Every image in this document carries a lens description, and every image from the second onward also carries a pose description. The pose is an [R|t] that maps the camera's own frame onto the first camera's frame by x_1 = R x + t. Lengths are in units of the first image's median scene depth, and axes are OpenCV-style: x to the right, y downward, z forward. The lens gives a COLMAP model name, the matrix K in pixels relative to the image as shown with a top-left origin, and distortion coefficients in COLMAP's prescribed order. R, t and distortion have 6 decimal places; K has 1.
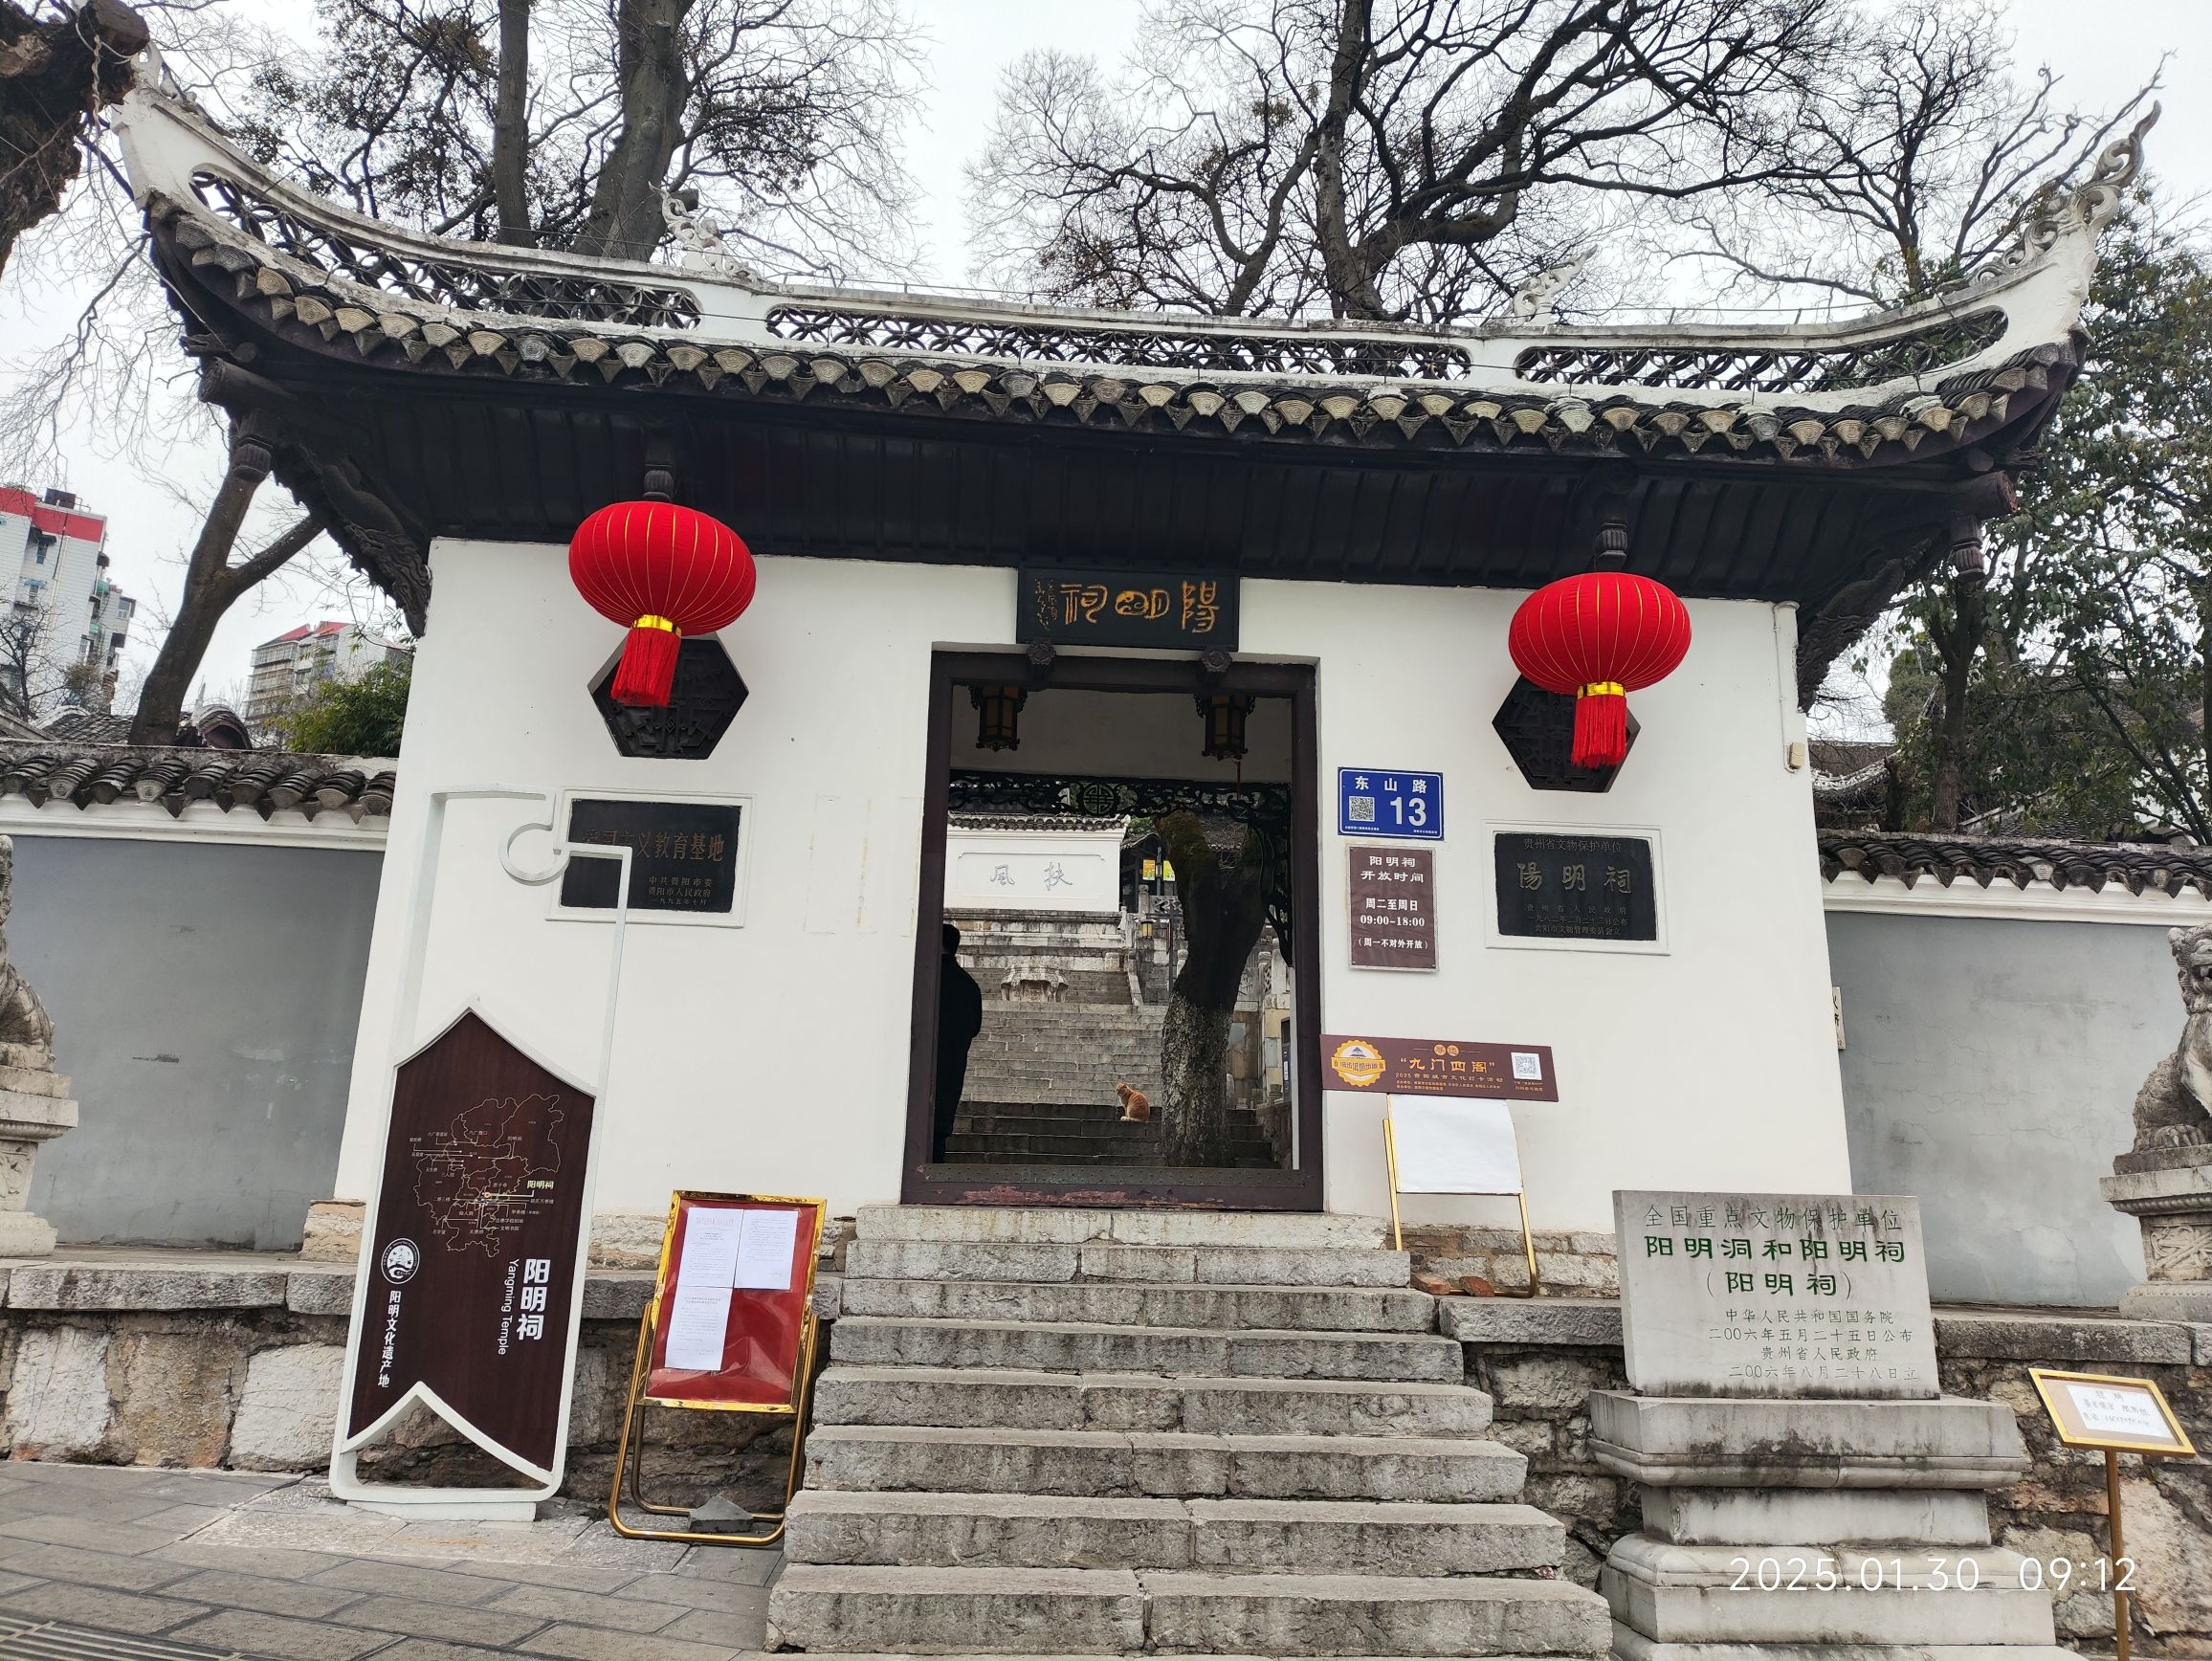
lens RADIAL K [[1551.5, 0, 1115.4], [0, 1551.5, 820.2], [0, 0, 1]] dist [0.069559, 0.000402]
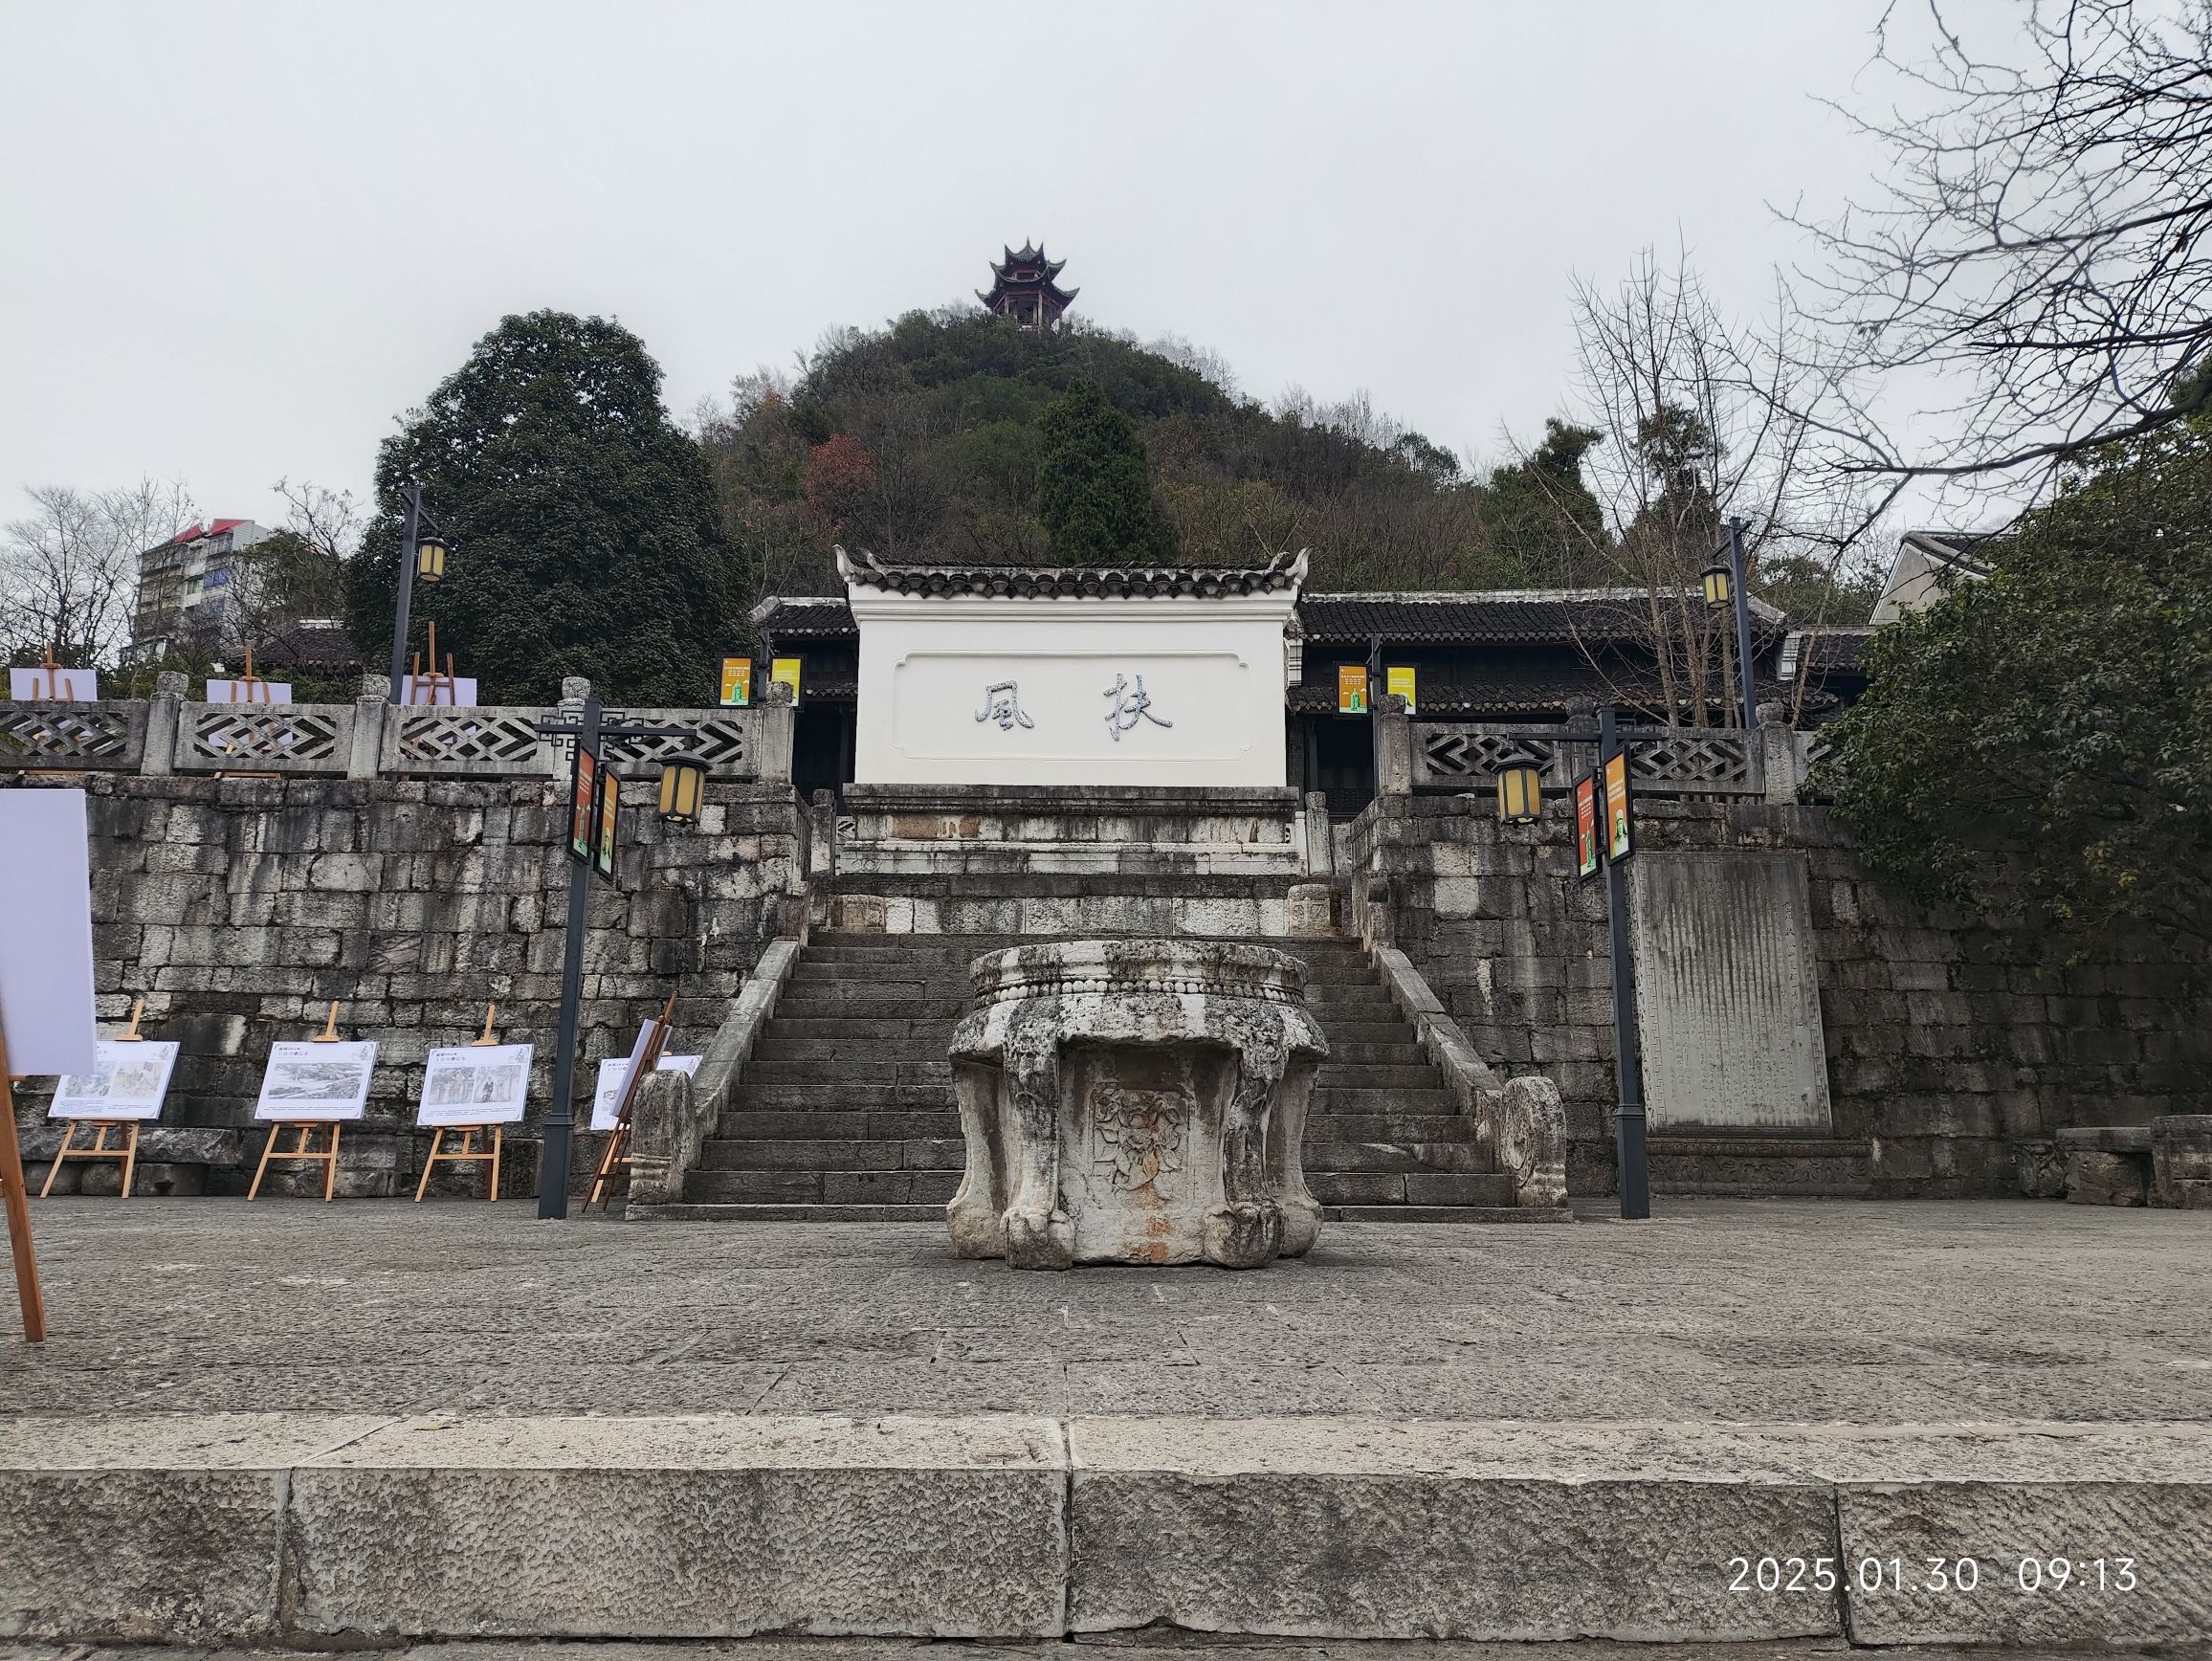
lens RADIAL K [[1551.5, 0, 1106.4], [0, 1551.5, 848.2], [0, 0, 1]] dist [0.069559, 0.000402]
pose [[0.999517, -0.019733, -0.024028, -0.036501], [0.021015, 0.998301, 0.054352, 0.051731], [0.022915, -0.054830, 0.998233, 0.588608]]
